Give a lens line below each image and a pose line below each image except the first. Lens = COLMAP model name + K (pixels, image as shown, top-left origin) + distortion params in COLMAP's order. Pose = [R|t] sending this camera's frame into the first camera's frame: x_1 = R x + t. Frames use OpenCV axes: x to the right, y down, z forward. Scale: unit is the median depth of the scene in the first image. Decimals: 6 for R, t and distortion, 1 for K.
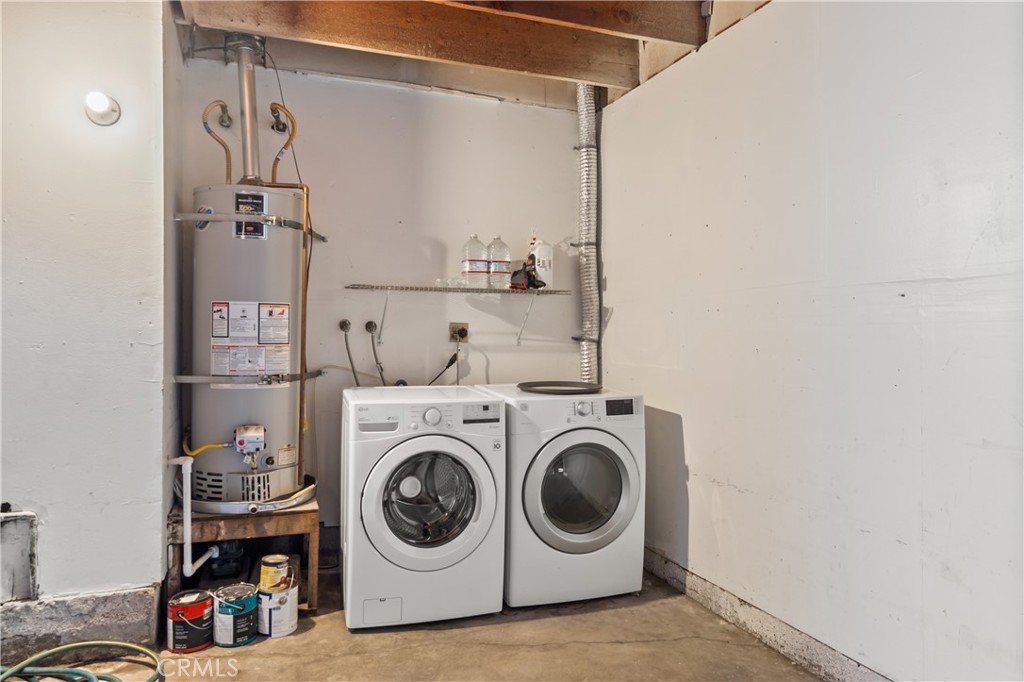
lens RADIAL K [[683.5, 0, 512.3], [0, 683.5, 337.0], [0, 0, 1]] dist [0.004672, 0.001024]
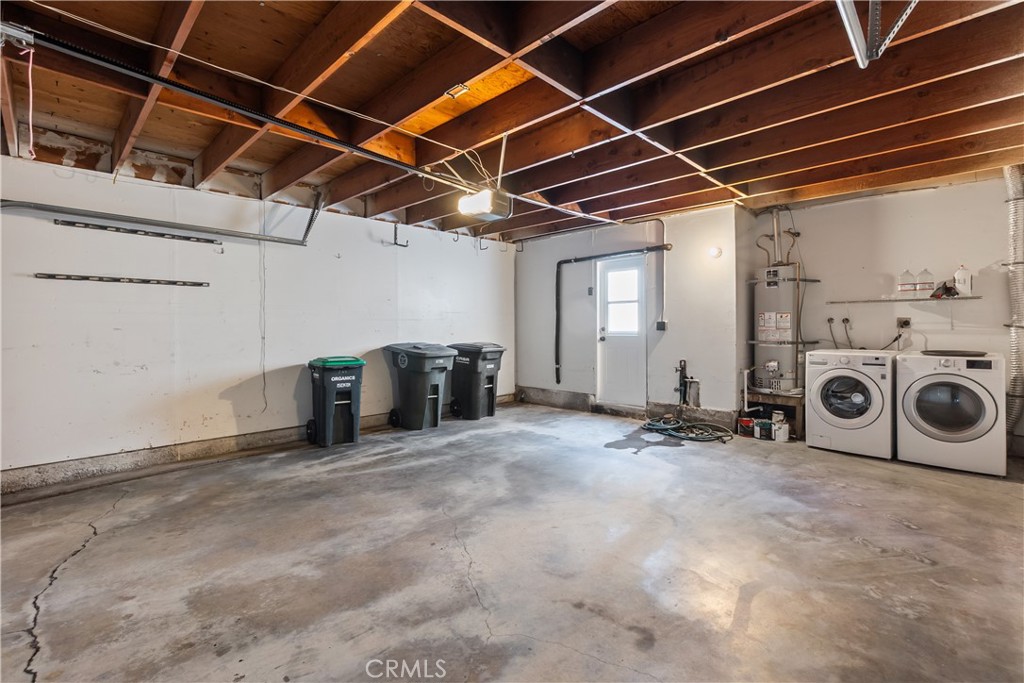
lens RADIAL K [[453.8, 0, 506.7], [0, 453.8, 323.4], [0, 0, 1]] dist [-0.003663, -0.000596]
pose [[0.412321, -0.015211, -0.910912, 0.748867], [0.004217, 0.999882, -0.014788, 0.010456], [0.911029, 0.002256, 0.412336, -0.604555]]
